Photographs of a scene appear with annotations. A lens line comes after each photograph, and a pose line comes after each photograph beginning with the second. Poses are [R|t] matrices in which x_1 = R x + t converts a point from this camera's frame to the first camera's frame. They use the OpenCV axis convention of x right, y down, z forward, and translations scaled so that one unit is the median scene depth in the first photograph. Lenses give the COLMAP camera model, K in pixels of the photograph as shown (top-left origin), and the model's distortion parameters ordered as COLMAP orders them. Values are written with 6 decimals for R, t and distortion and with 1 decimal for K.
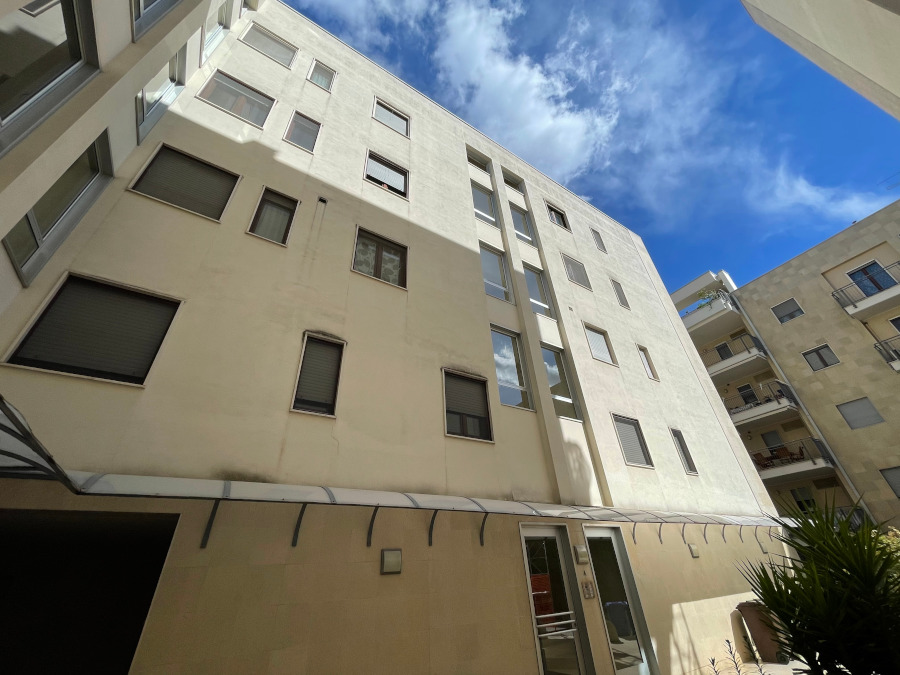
lens RADIAL K [[362.2, 0, 449.3], [0, 362.2, 334.7], [0, 0, 1]] dist [0.000195, -0.000010]
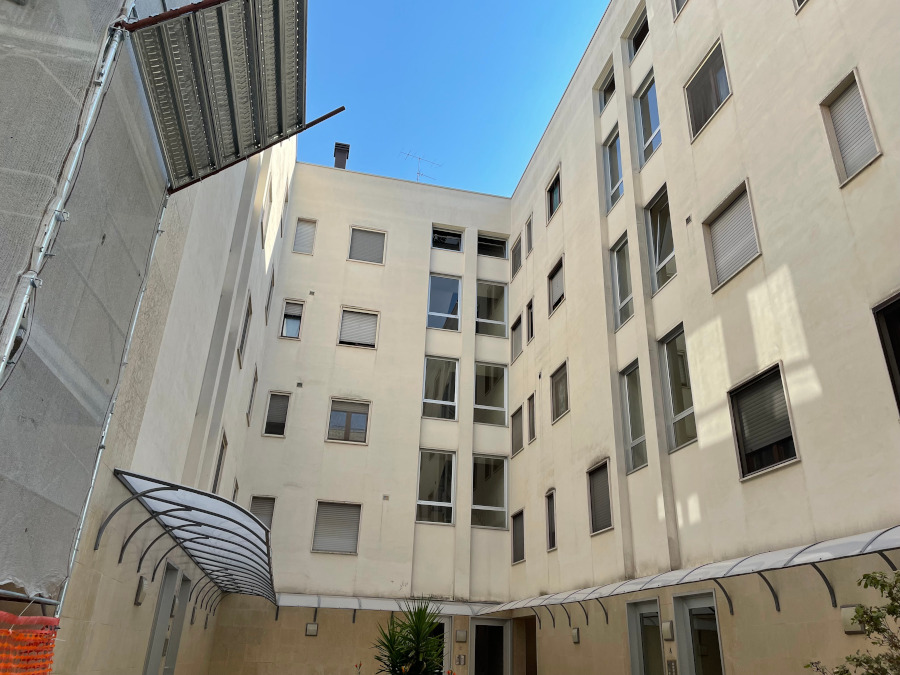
lens RADIAL K [[677.3, 0, 448.5], [0, 677.3, 336.1], [0, 0, 1]] dist [-0.008552, -0.015715]
pose [[-0.337641, -0.368847, -0.865997, 1.601665], [0.505279, 0.705209, -0.497366, 0.478469], [0.794161, -0.605501, -0.051737, 0.805793]]
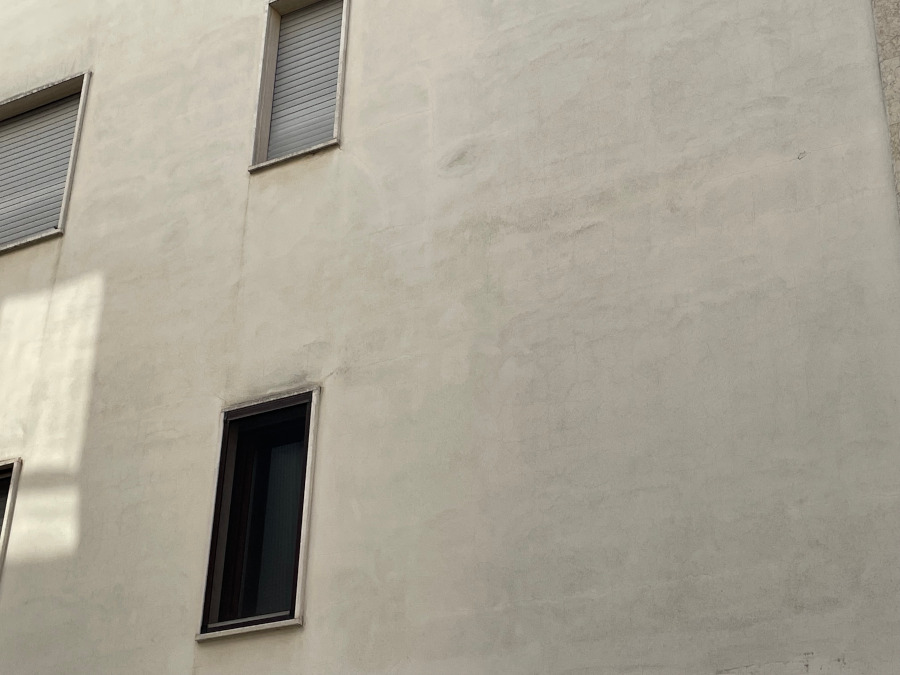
lens RADIAL K [[1483.6, 0, 450.4], [0, 1483.6, 339.4], [0, 0, 1]] dist [0.135260, 0.000000]
pose [[0.466920, -0.369014, -0.803626, 1.235342], [0.449219, 0.881759, -0.143887, 0.362884], [0.761701, -0.293821, 0.577478, 0.595016]]
